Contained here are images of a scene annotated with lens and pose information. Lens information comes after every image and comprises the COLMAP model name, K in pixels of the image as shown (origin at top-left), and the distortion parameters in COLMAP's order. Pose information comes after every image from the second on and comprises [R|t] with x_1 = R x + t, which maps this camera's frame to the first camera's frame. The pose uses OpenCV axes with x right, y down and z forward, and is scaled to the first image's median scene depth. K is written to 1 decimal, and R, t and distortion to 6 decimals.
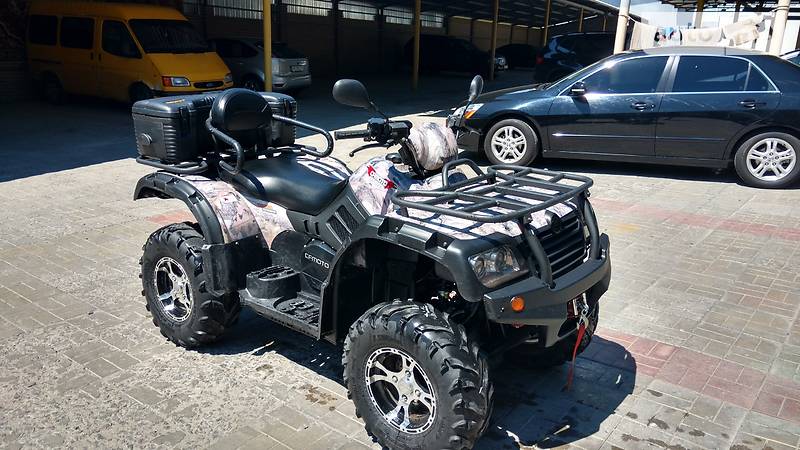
lens RADIAL K [[660.4, 0, 400.0], [0, 660.4, 225.0], [0, 0, 1]] dist [0.013057, 0.008051]
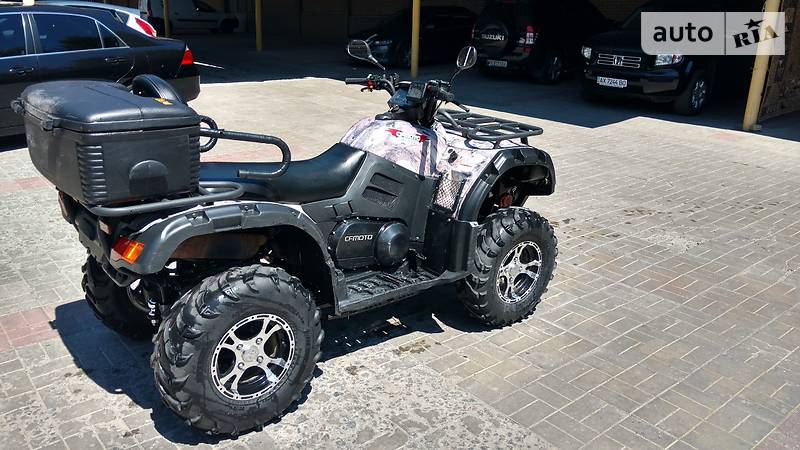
lens RADIAL K [[660.4, 0, 400.0], [0, 660.4, 225.0], [0, 0, 1]] dist [0.013057, 0.008051]
pose [[0.186080, -0.306728, 0.933430, -1.436782], [0.242711, 0.934931, 0.258836, -0.285063], [-0.952085, 0.178390, 0.248418, 0.970317]]
